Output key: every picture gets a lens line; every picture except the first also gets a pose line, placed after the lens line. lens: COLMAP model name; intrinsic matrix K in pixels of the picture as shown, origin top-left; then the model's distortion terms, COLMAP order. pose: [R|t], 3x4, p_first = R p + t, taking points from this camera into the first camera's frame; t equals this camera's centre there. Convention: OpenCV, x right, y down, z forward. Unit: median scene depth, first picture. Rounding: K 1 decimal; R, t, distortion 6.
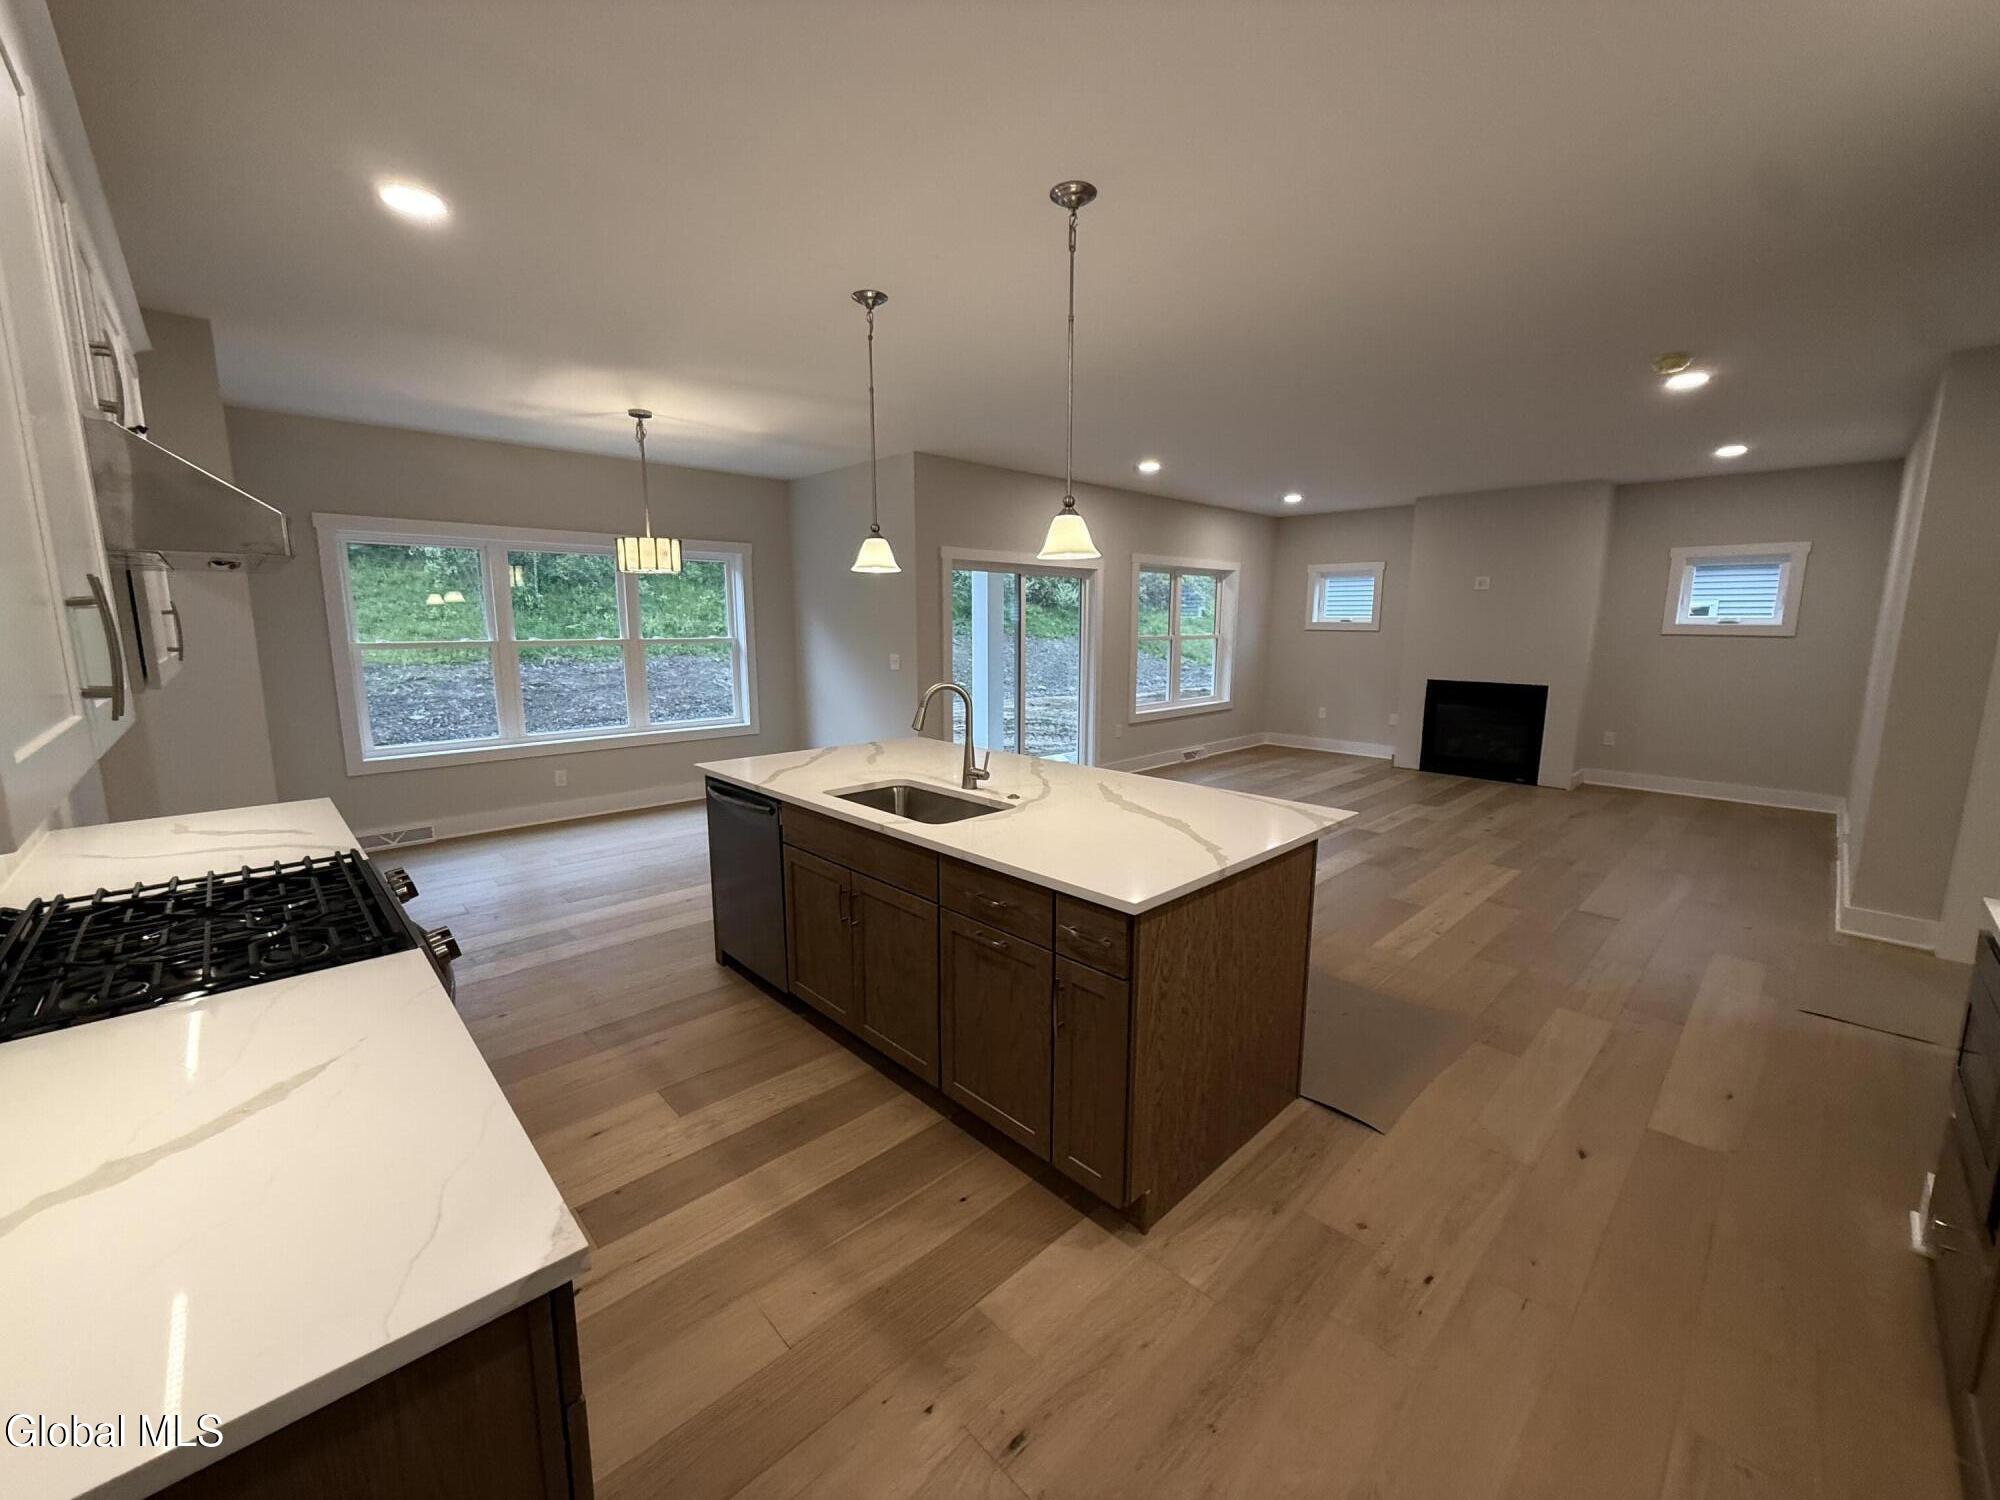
lens RADIAL K [[798.4, 0, 1005.2], [0, 798.4, 745.4], [0, 0, 1]] dist [0.000619, -0.000205]
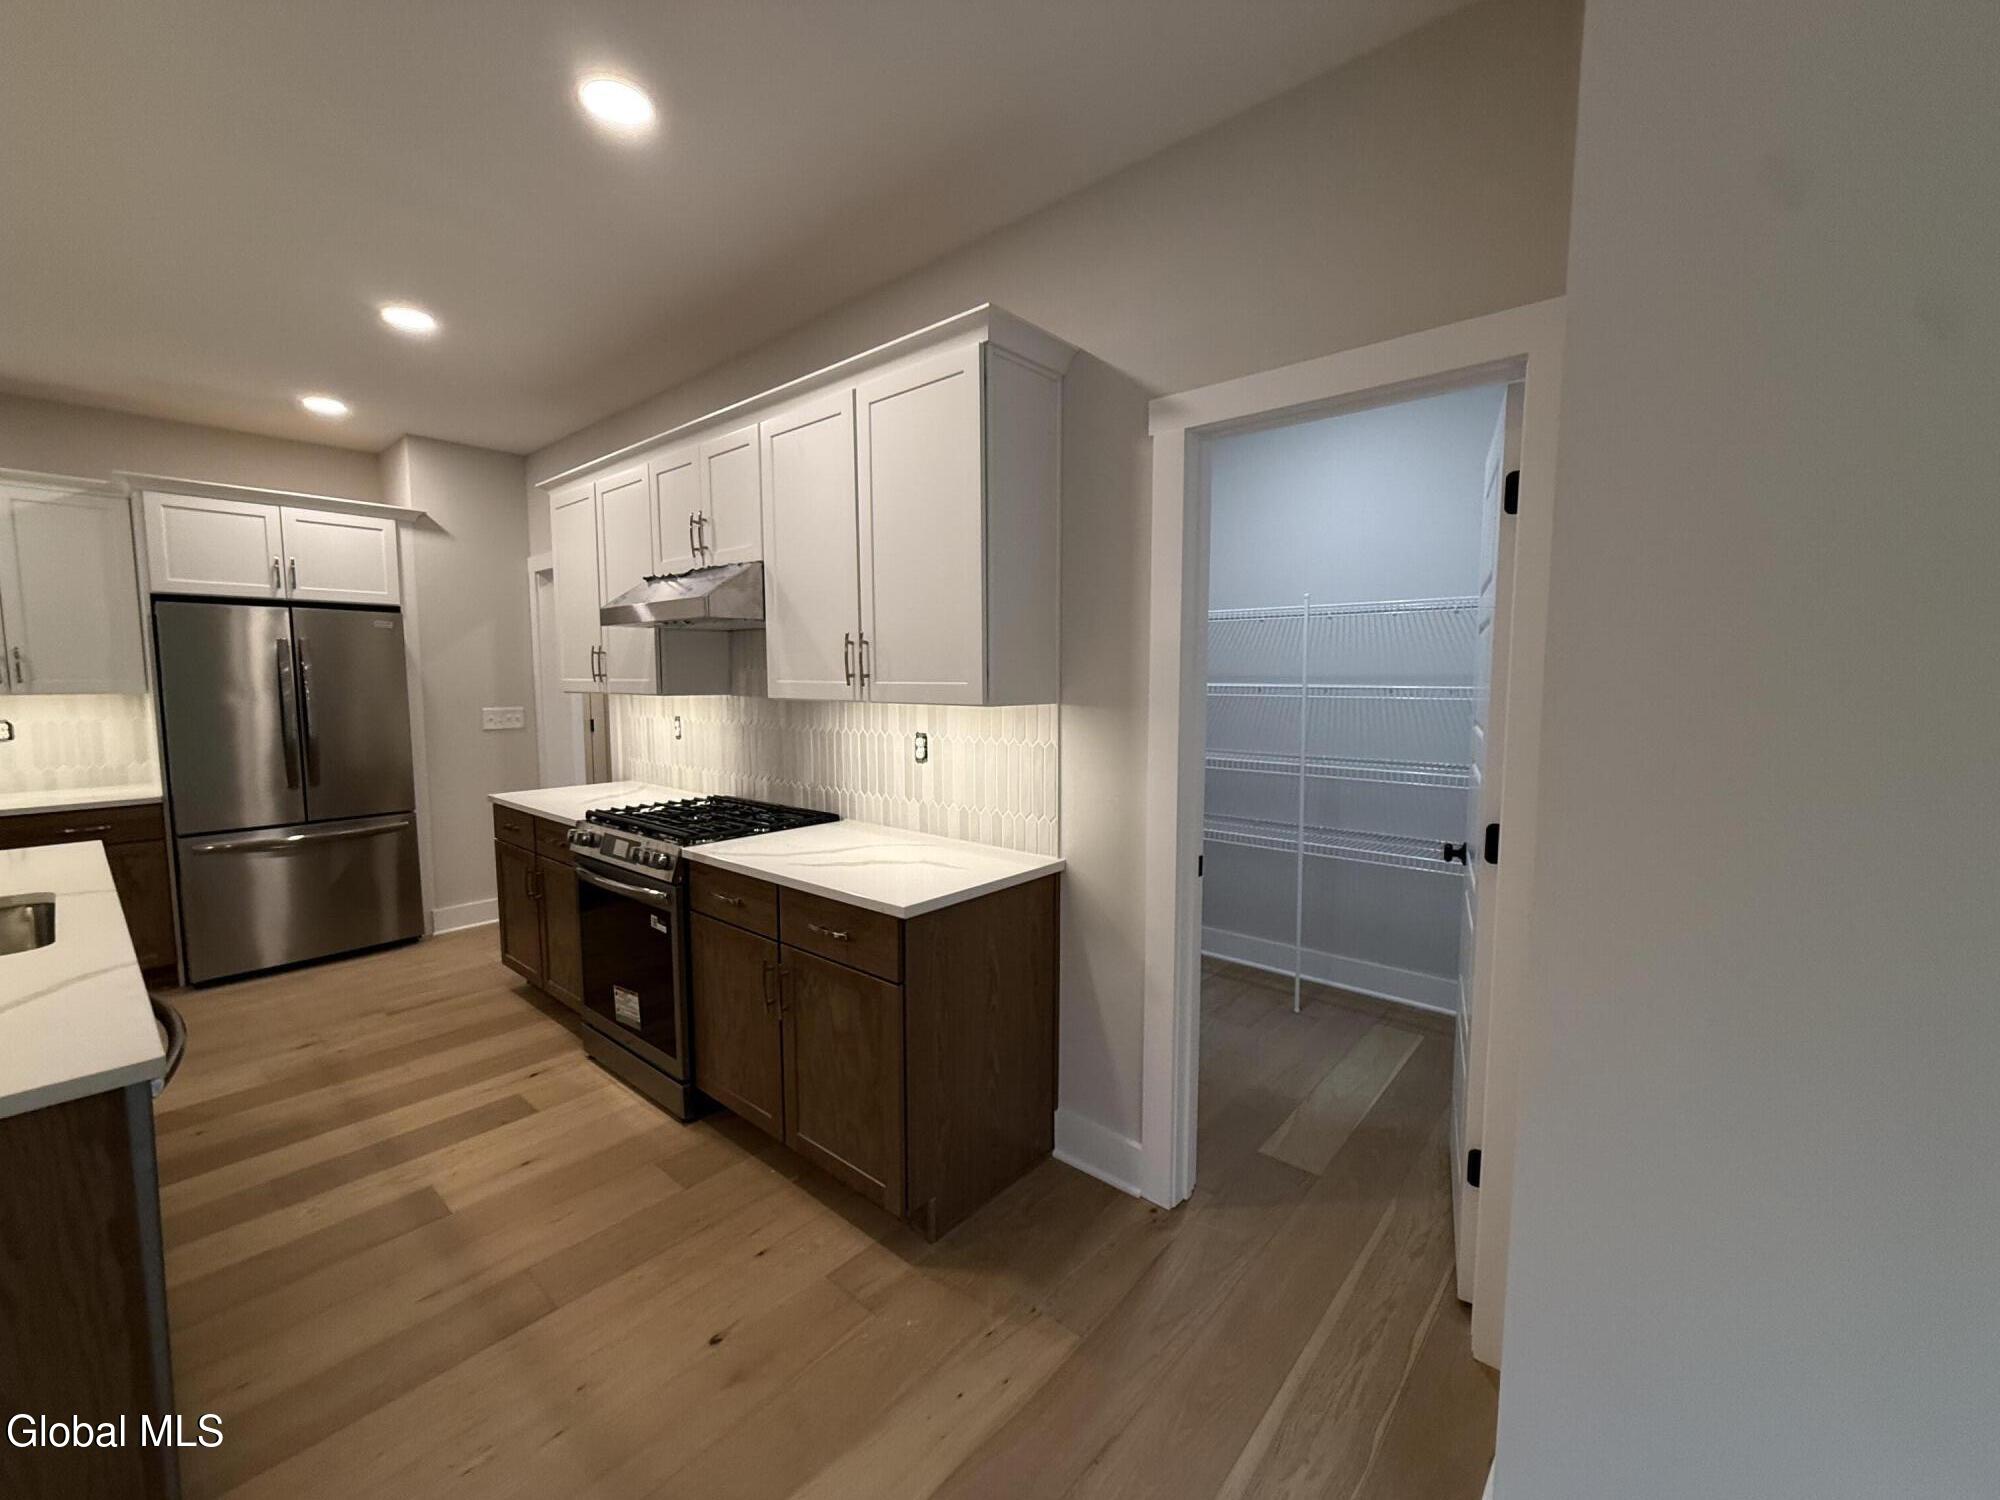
lens RADIAL K [[814.3, 0, 1000.0], [0, 814.3, 750.0], [0, 0, 1]] dist [-0.000115, -0.000139]
pose [[-0.996110, 0.005244, -0.087966, -0.335075], [-0.016692, 0.968926, 0.246786, -0.089832], [0.086527, 0.247294, -0.965069, 0.628647]]
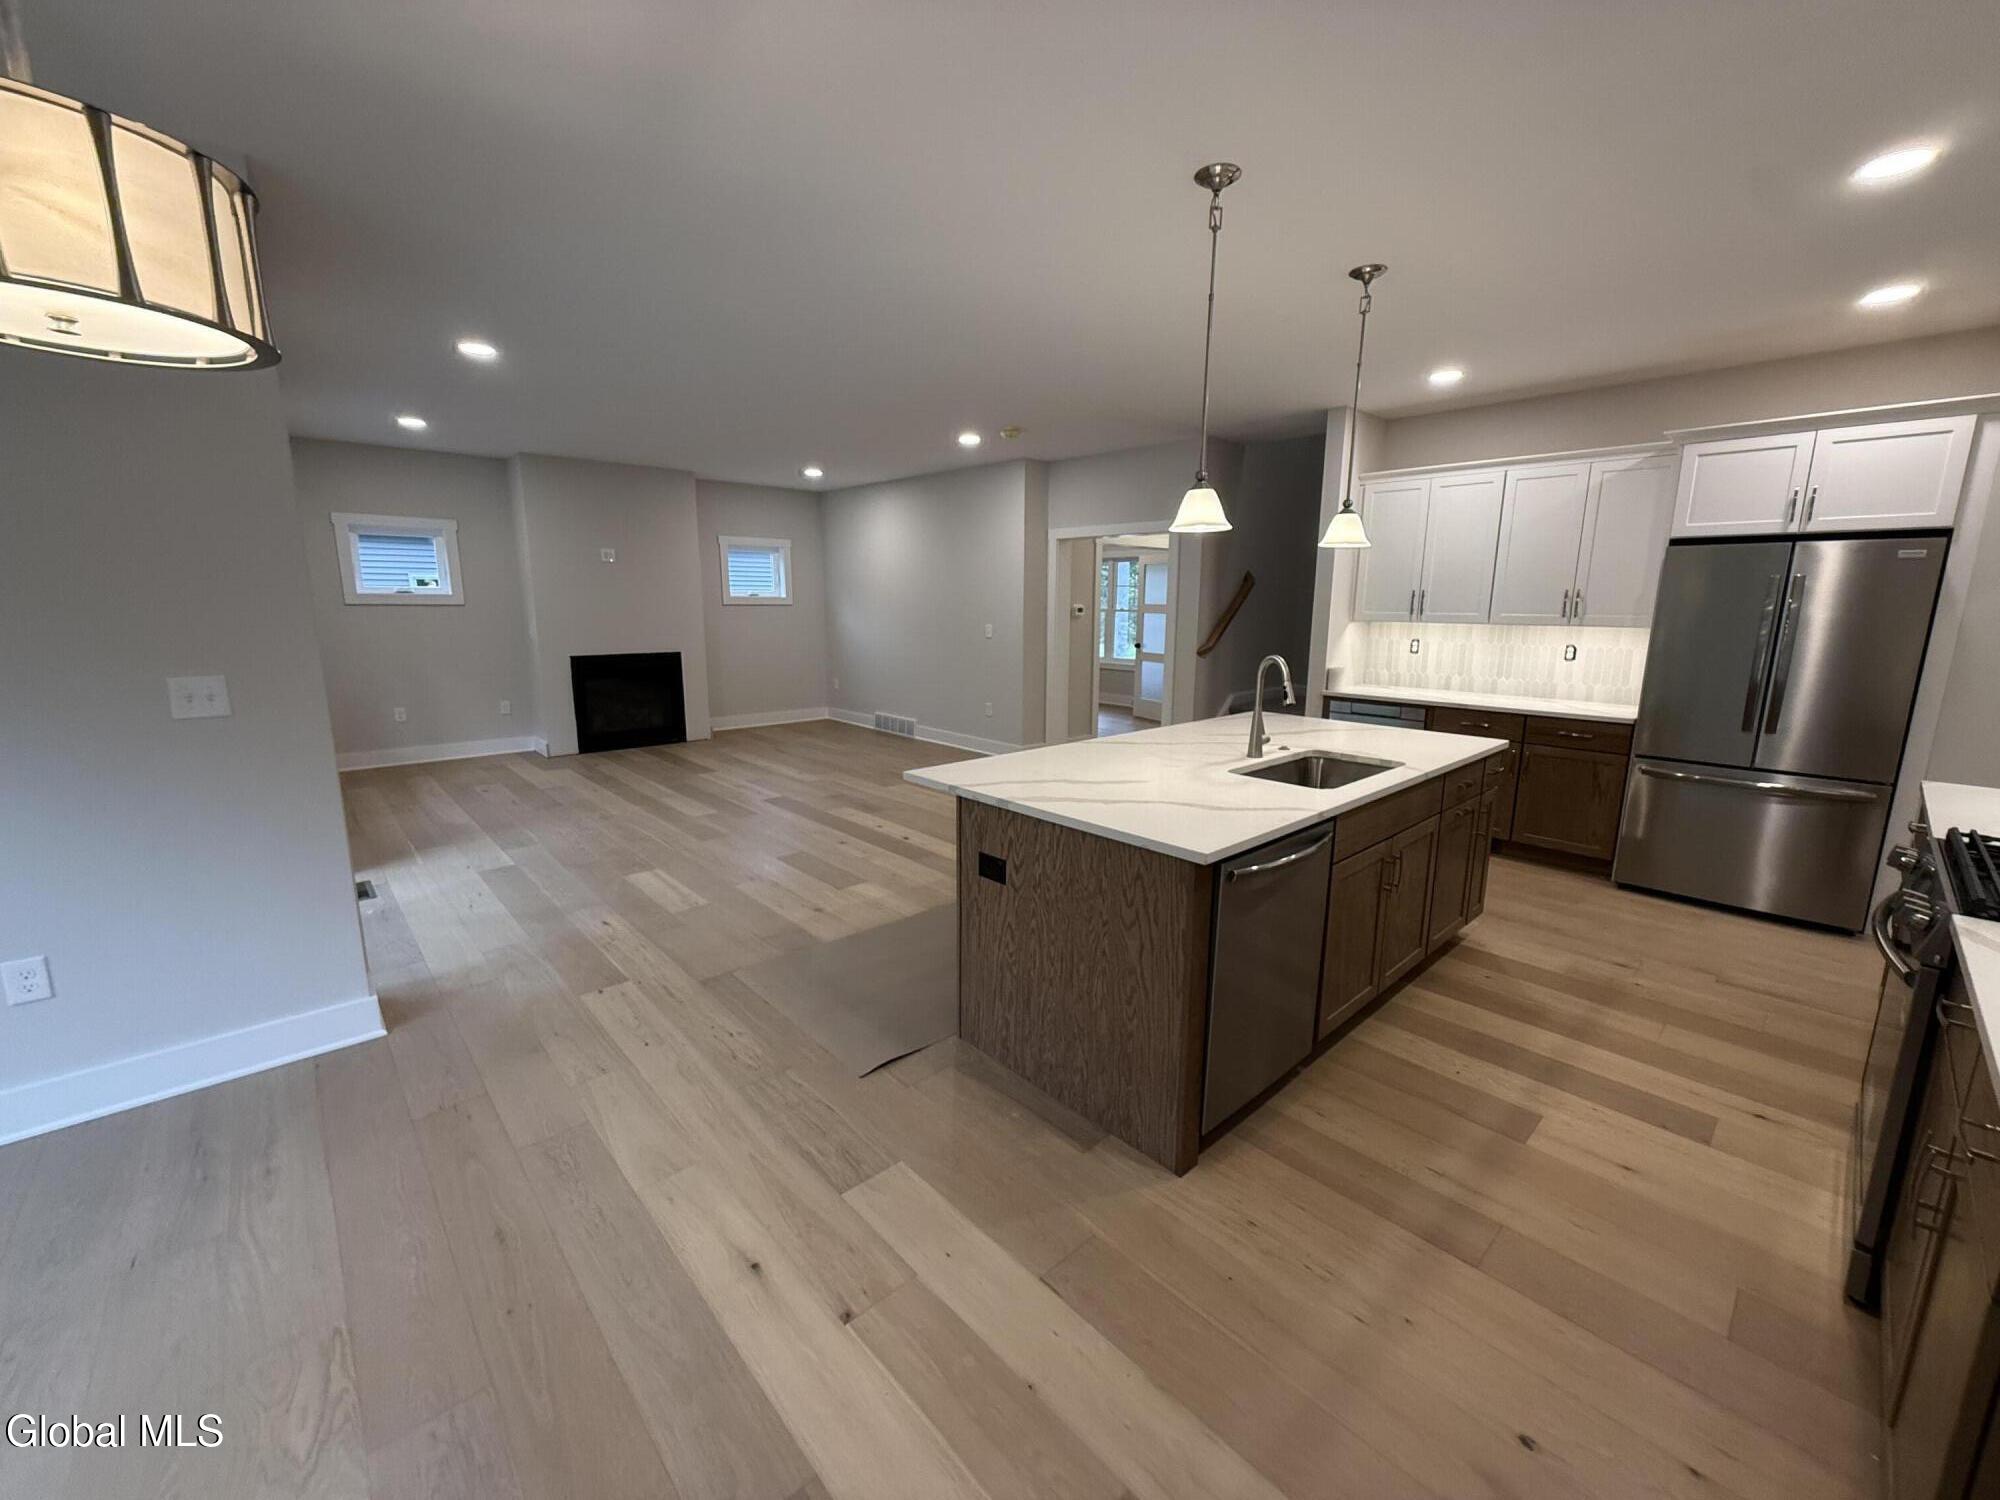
lens RADIAL K [[798.4, 0, 1005.2], [0, 798.4, 745.4], [0, 0, 1]] dist [0.000619, -0.000205]
pose [[0.023343, -0.183942, 0.982660, -0.437670], [0.150261, 0.972407, 0.178453, -0.079562], [-0.988371, 0.143490, 0.050338, 0.521417]]
